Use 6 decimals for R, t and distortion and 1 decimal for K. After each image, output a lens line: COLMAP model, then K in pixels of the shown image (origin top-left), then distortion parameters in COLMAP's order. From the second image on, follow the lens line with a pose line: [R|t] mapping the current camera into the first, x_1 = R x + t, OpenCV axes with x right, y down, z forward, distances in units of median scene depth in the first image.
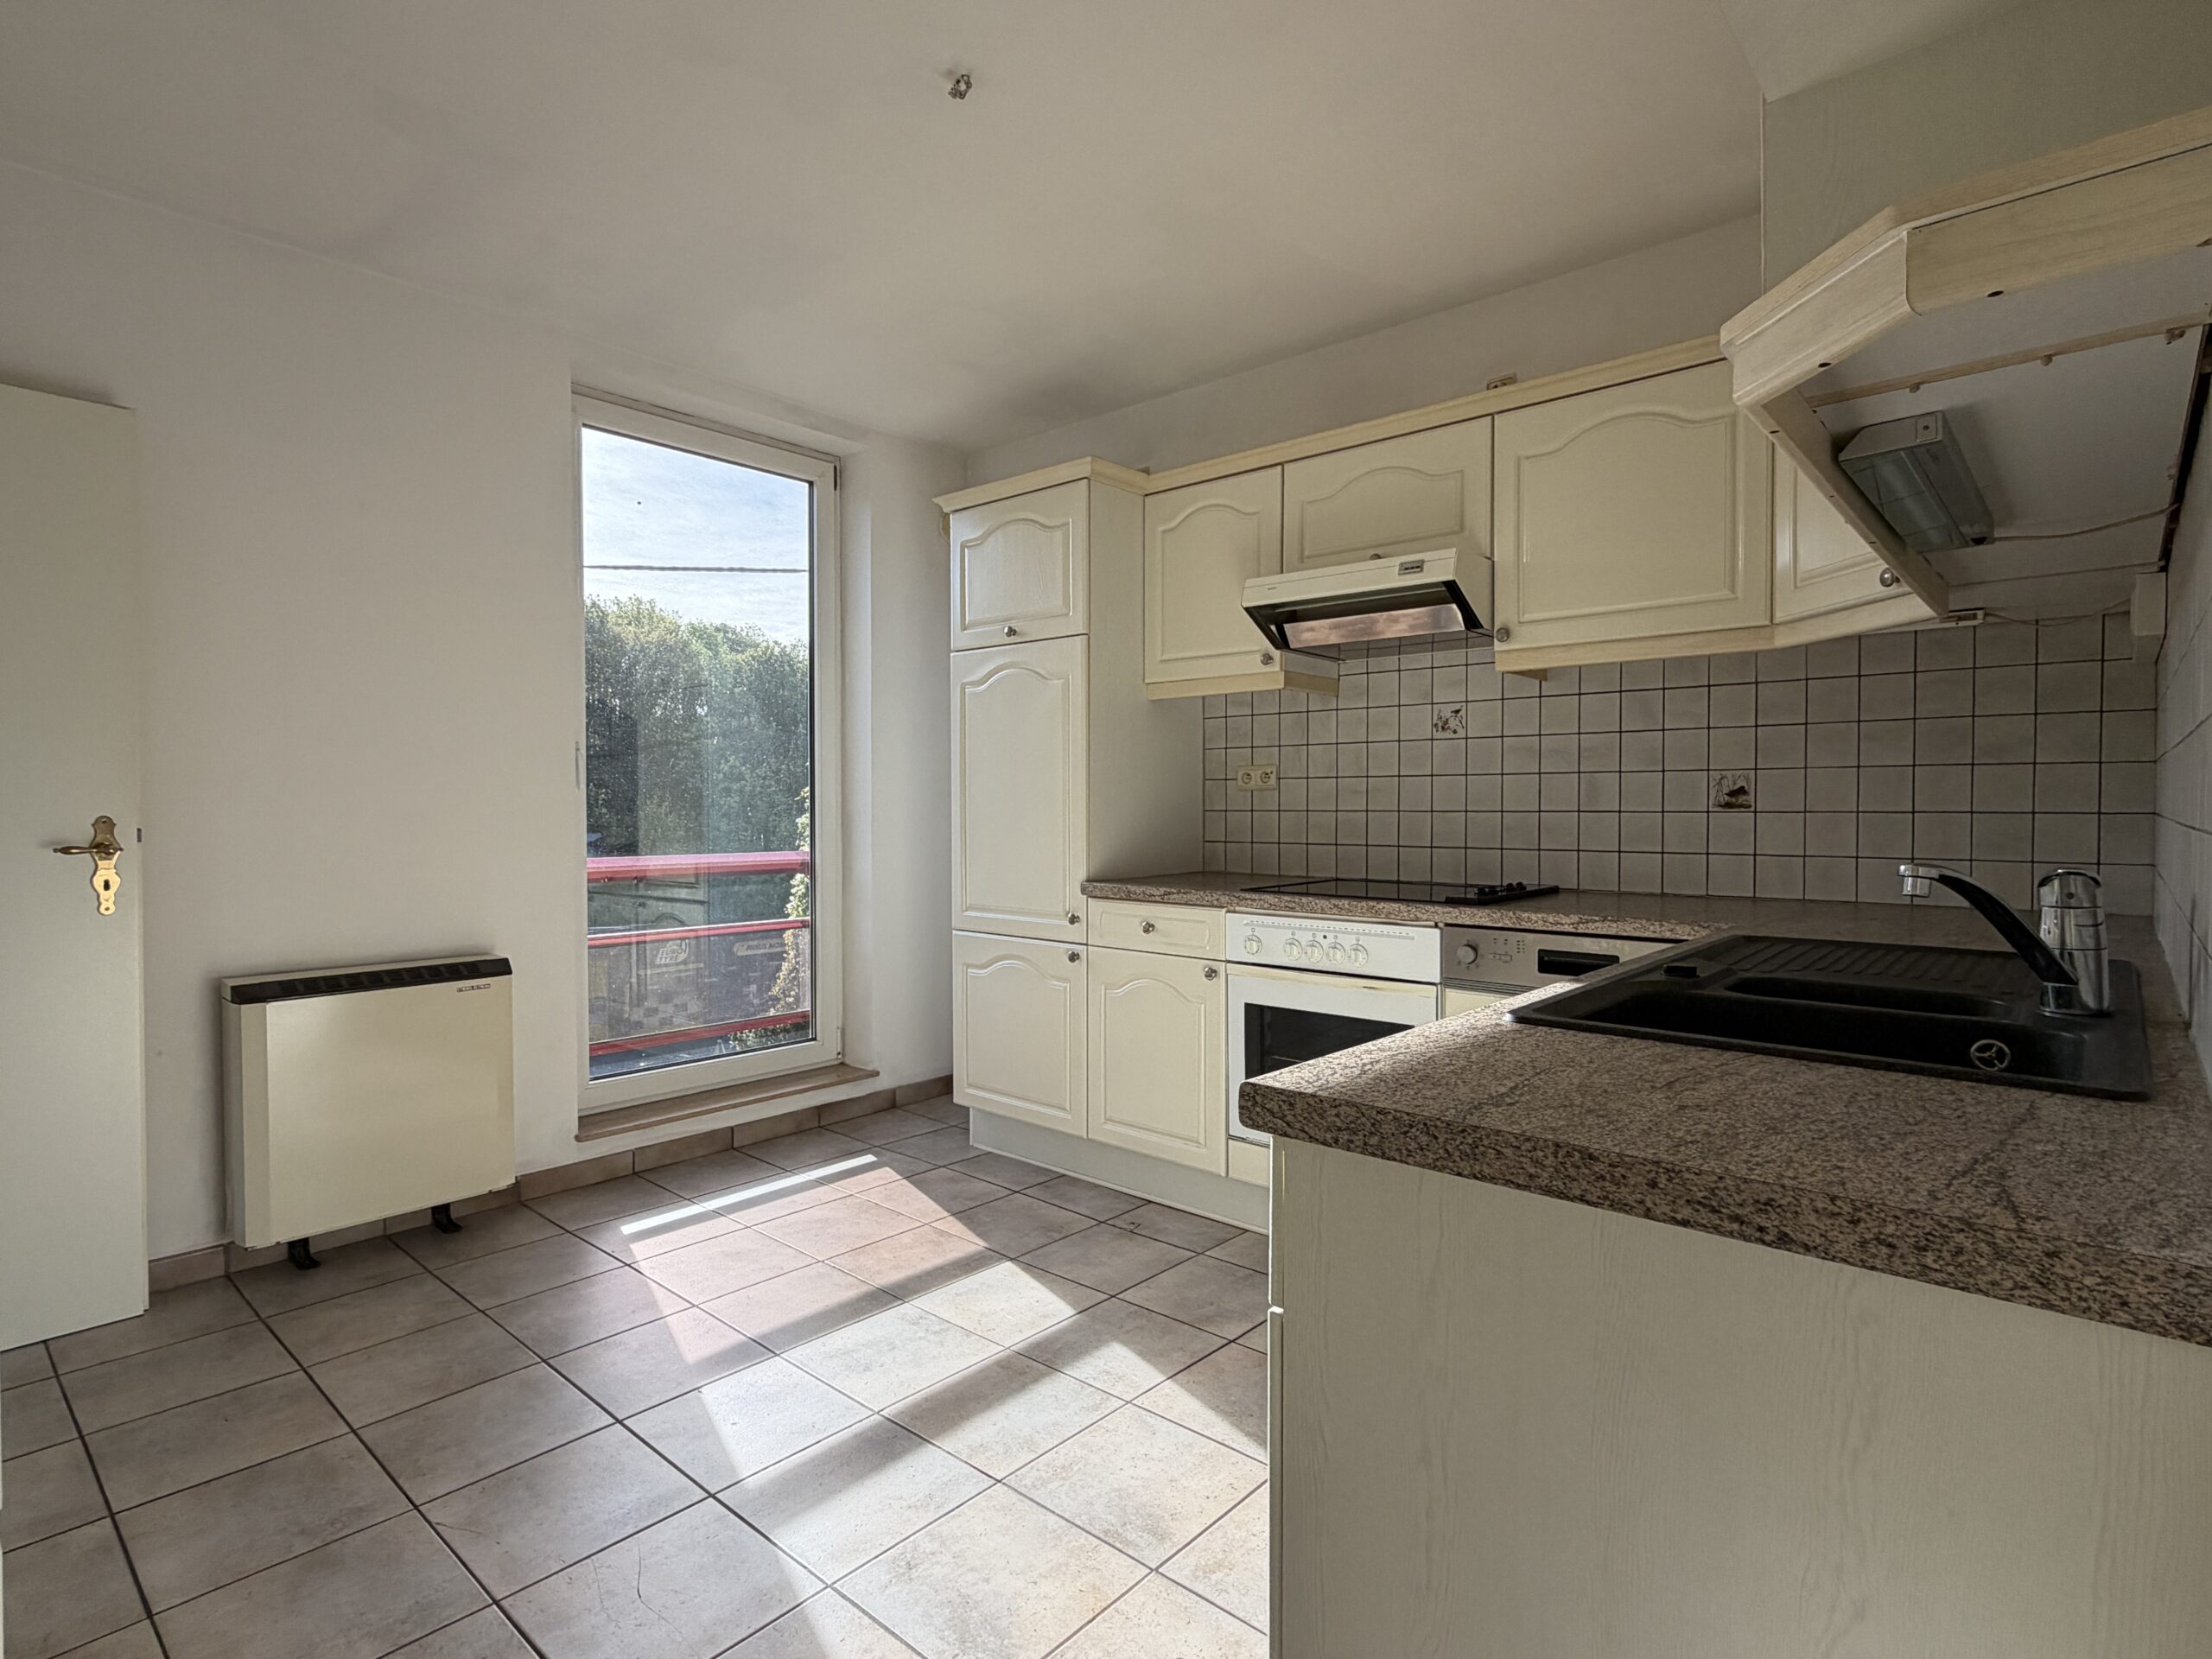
lens RADIAL K [[1137.4, 0, 1099.7], [0, 1137.4, 825.3], [0, 0, 1]] dist [0.024091, 0.000587]
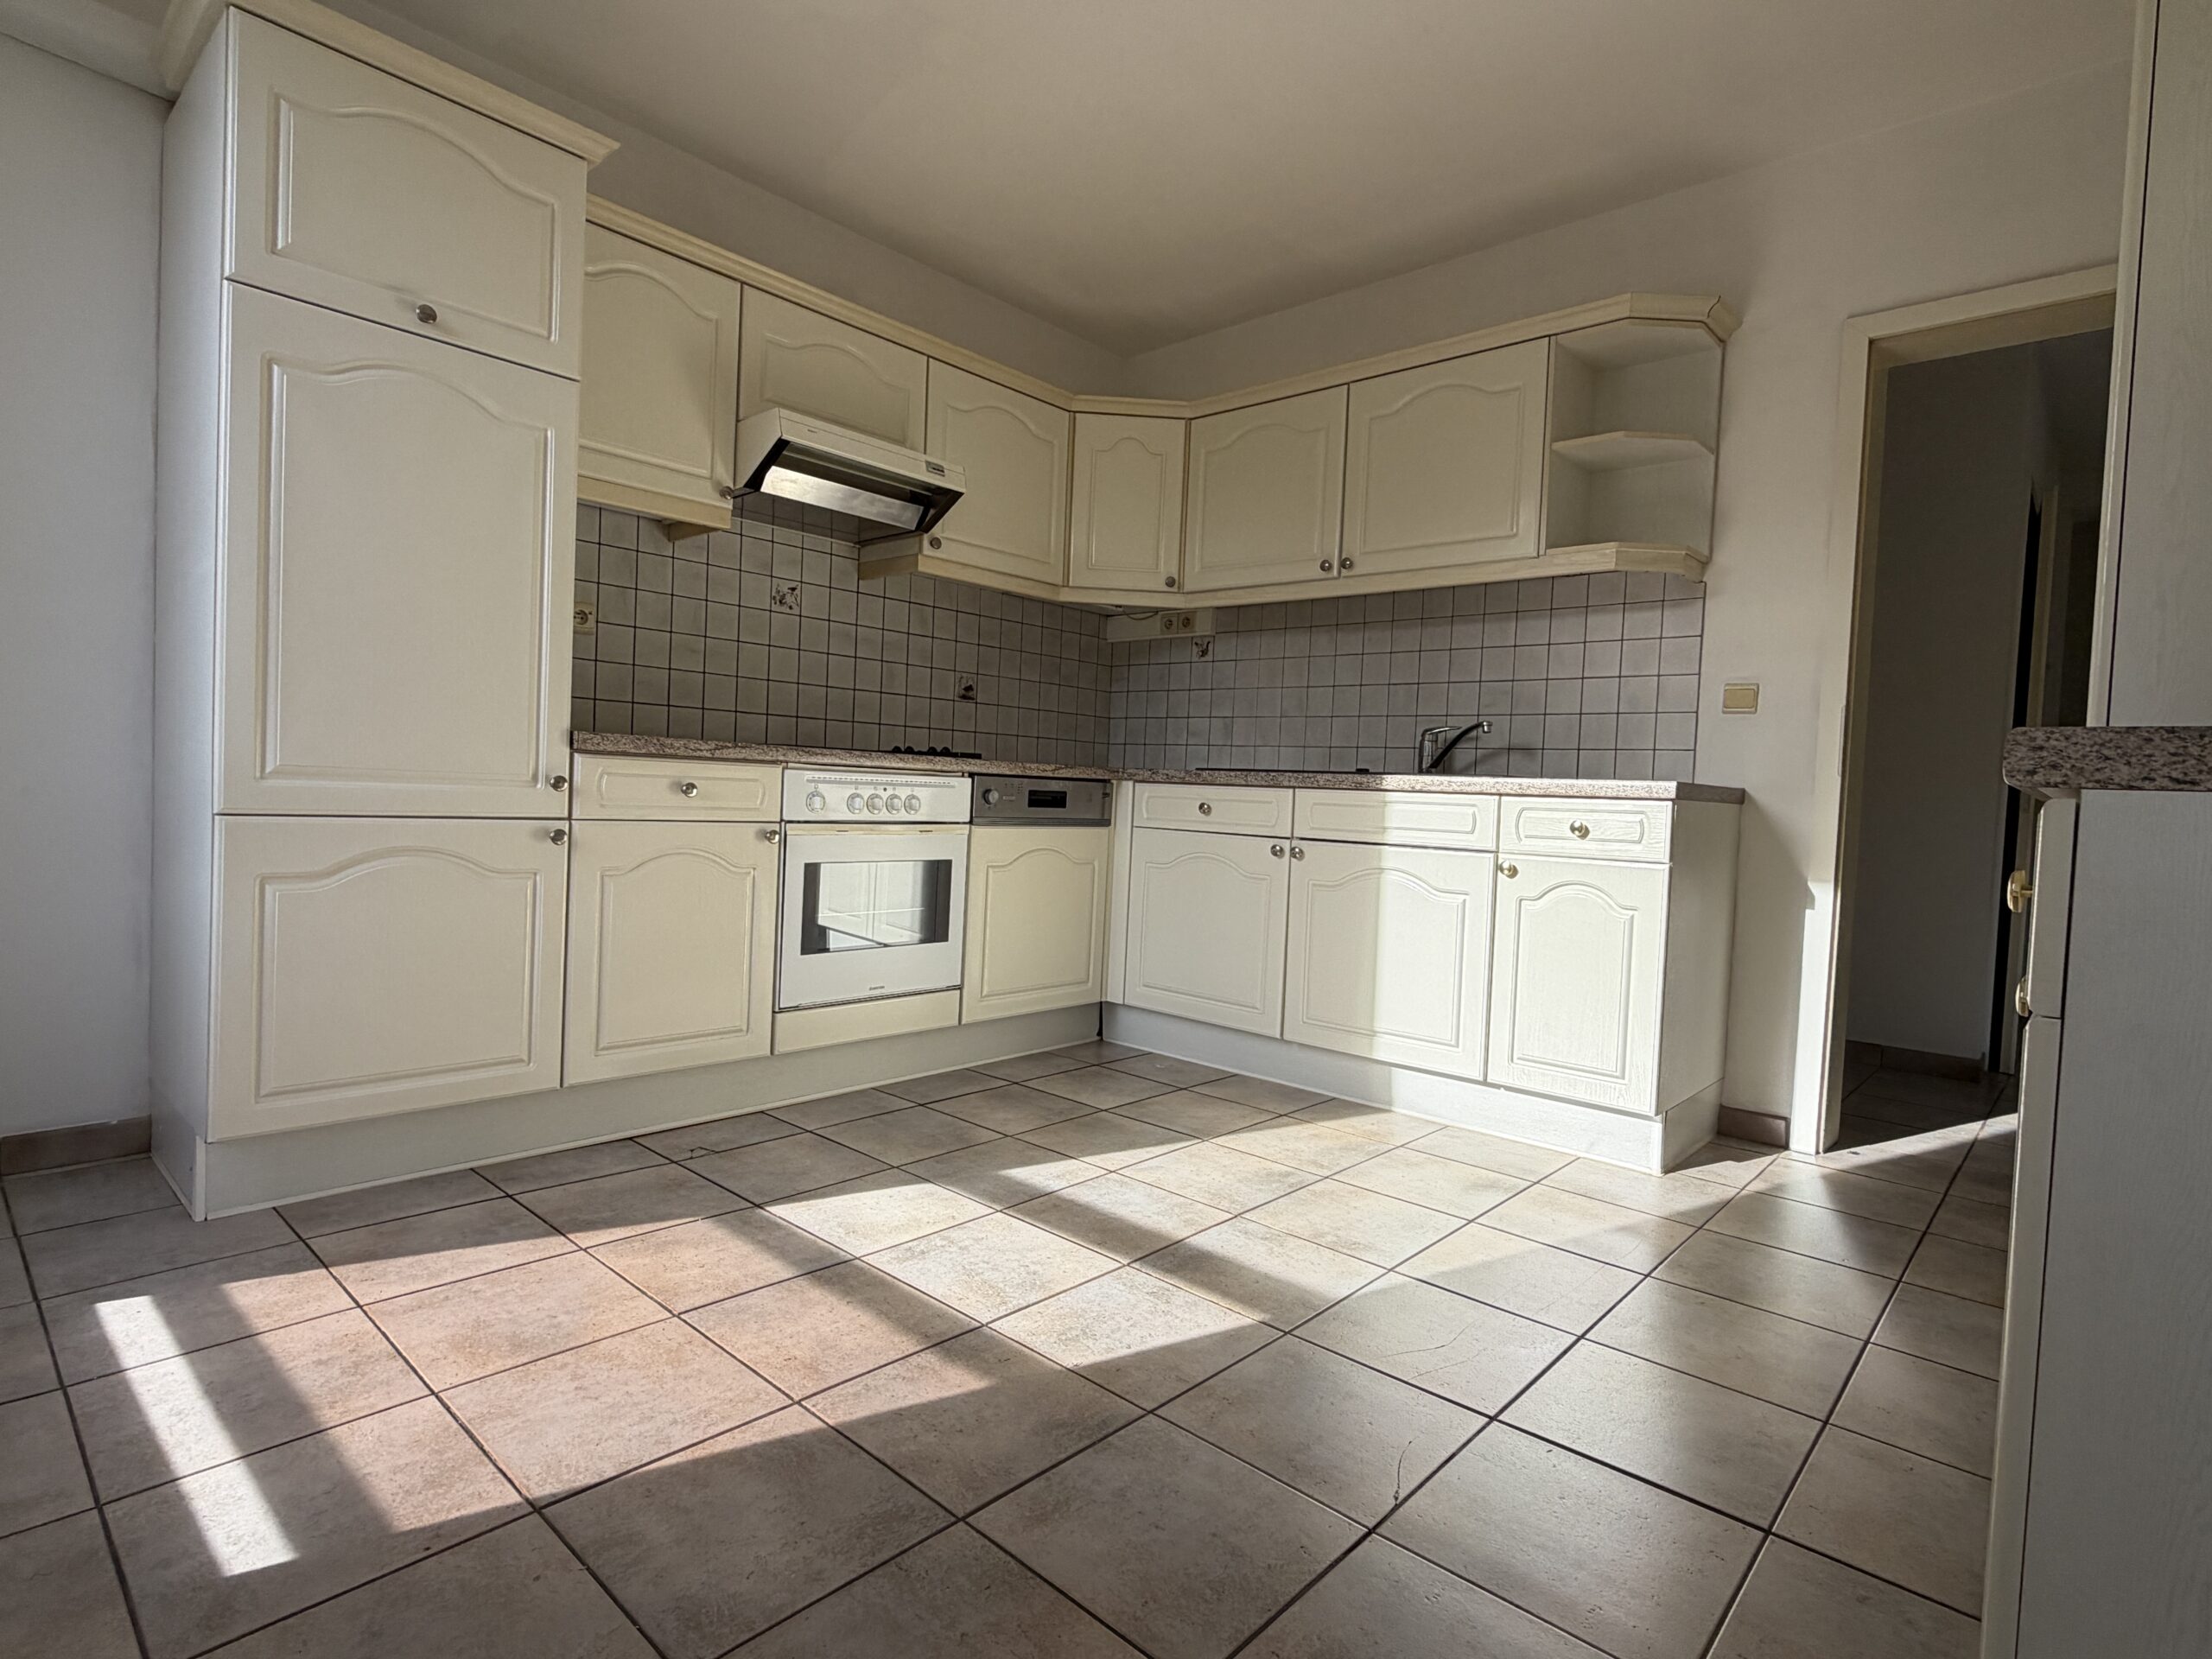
lens RADIAL K [[1137.4, 0, 1099.7], [0, 1137.4, 825.3], [0, 0, 1]] dist [0.024091, 0.000587]
pose [[0.016131, -0.030857, 0.999394, -0.802840], [-0.024262, 0.999217, 0.031244, 0.086155], [-0.999575, -0.024752, 0.015369, 0.723877]]
